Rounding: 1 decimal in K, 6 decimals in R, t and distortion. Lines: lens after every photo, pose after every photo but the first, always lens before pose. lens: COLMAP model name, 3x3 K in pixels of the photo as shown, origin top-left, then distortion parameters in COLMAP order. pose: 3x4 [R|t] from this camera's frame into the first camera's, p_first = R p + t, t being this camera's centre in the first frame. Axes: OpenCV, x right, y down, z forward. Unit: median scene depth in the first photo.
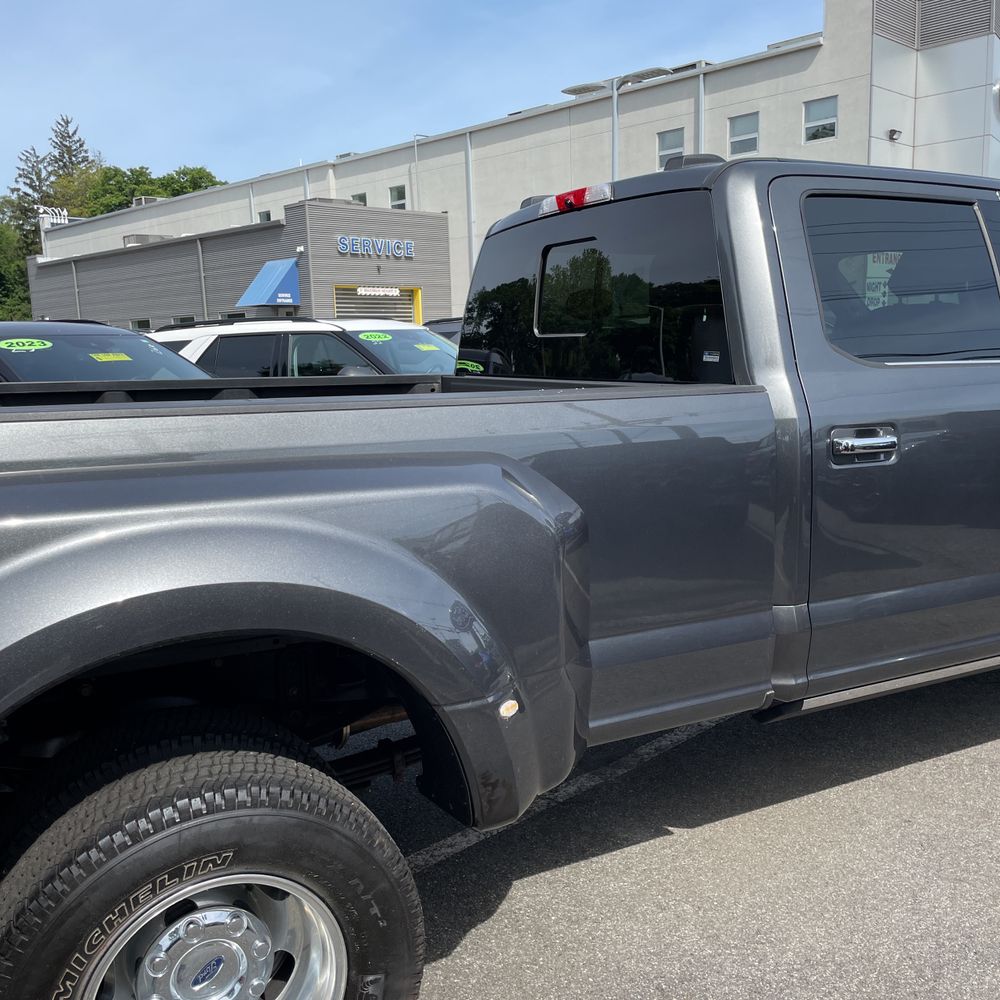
lens RADIAL K [[994.6, 0, 484.4], [0, 994.6, 516.1], [0, 0, 1]] dist [0.009628, 0.000000]
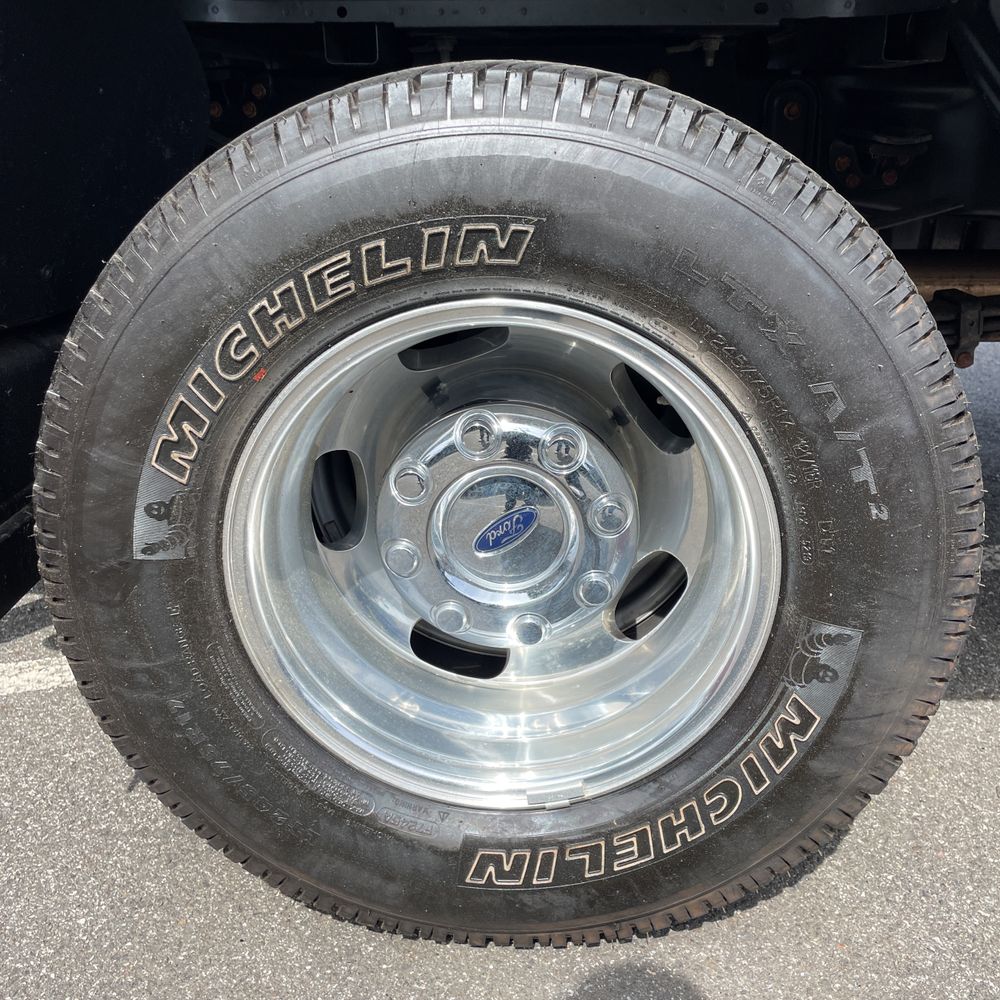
lens RADIAL K [[994.6, 0, 503.5], [0, 994.6, 498.9], [0, 0, 1]] dist [0.009628, 0.000000]
pose [[0.858317, 0.187945, -0.477461, -0.040592], [-0.092225, 0.971857, 0.216767, 0.345369], [0.504764, -0.142021, 0.851495, 0.595128]]
